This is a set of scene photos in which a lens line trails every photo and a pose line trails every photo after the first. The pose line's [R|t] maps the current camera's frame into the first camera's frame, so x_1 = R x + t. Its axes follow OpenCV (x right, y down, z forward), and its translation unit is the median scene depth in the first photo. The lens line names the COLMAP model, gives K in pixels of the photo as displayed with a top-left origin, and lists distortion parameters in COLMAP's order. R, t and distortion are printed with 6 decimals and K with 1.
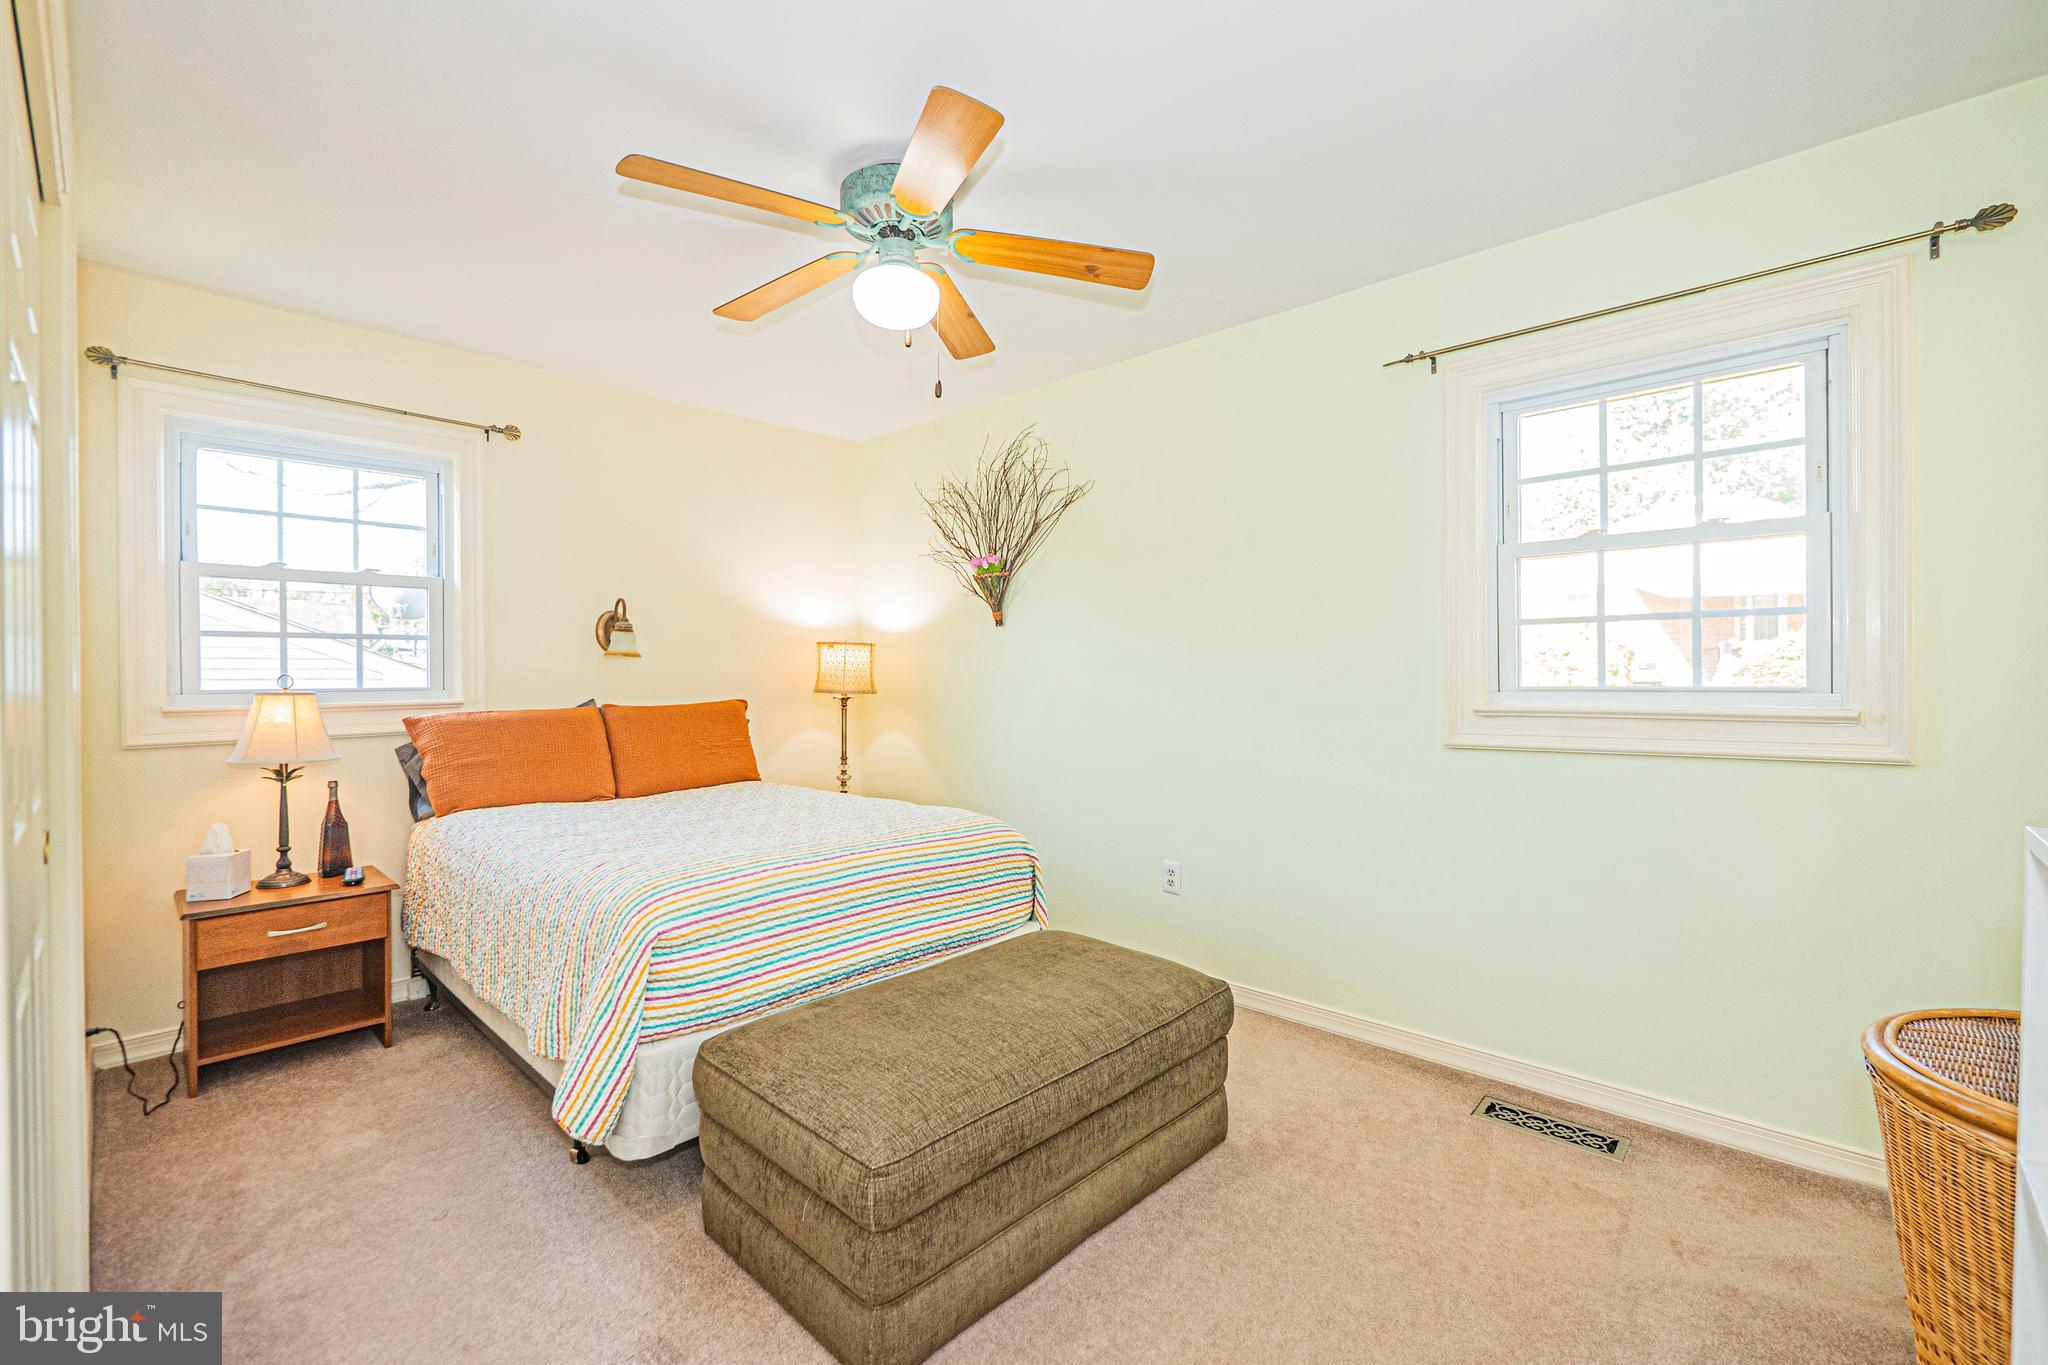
lens RADIAL K [[872.9, 0, 1017.7], [0, 872.9, 674.3], [0, 0, 1]] dist [-0.034111, -0.000022]
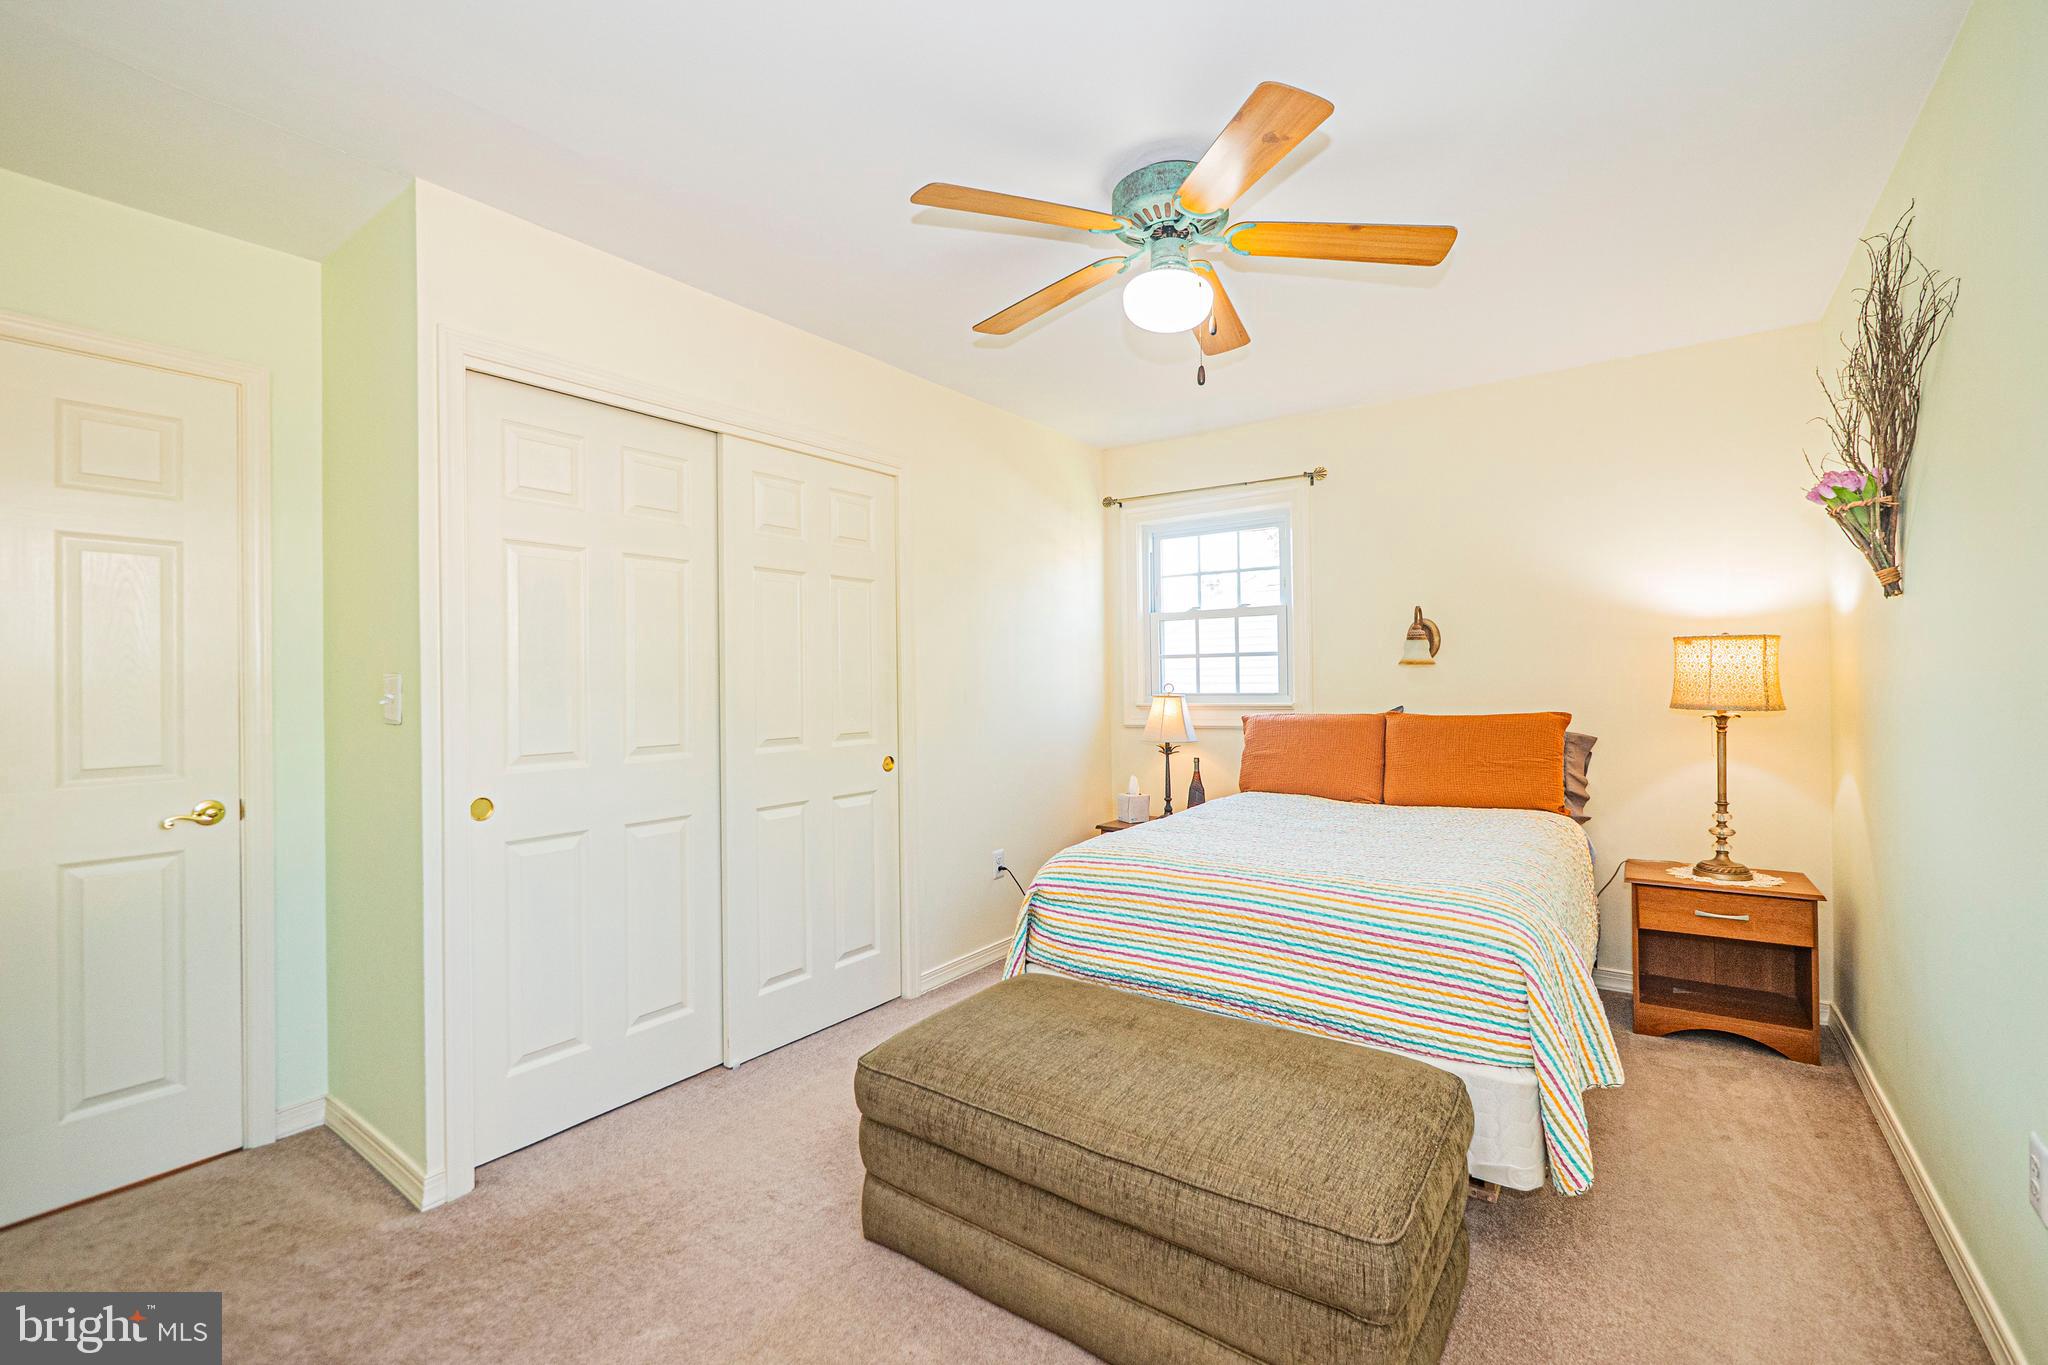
lens RADIAL K [[852.1, 0, 1031.1], [0, 852.1, 689.1], [0, 0, 1]] dist [-0.024443, 0.000024]
pose [[0.135138, 0.014420, -0.990722, 0.534646], [0.010794, 0.999813, 0.016025, -0.014752], [0.990768, -0.012860, 0.134958, 0.495648]]
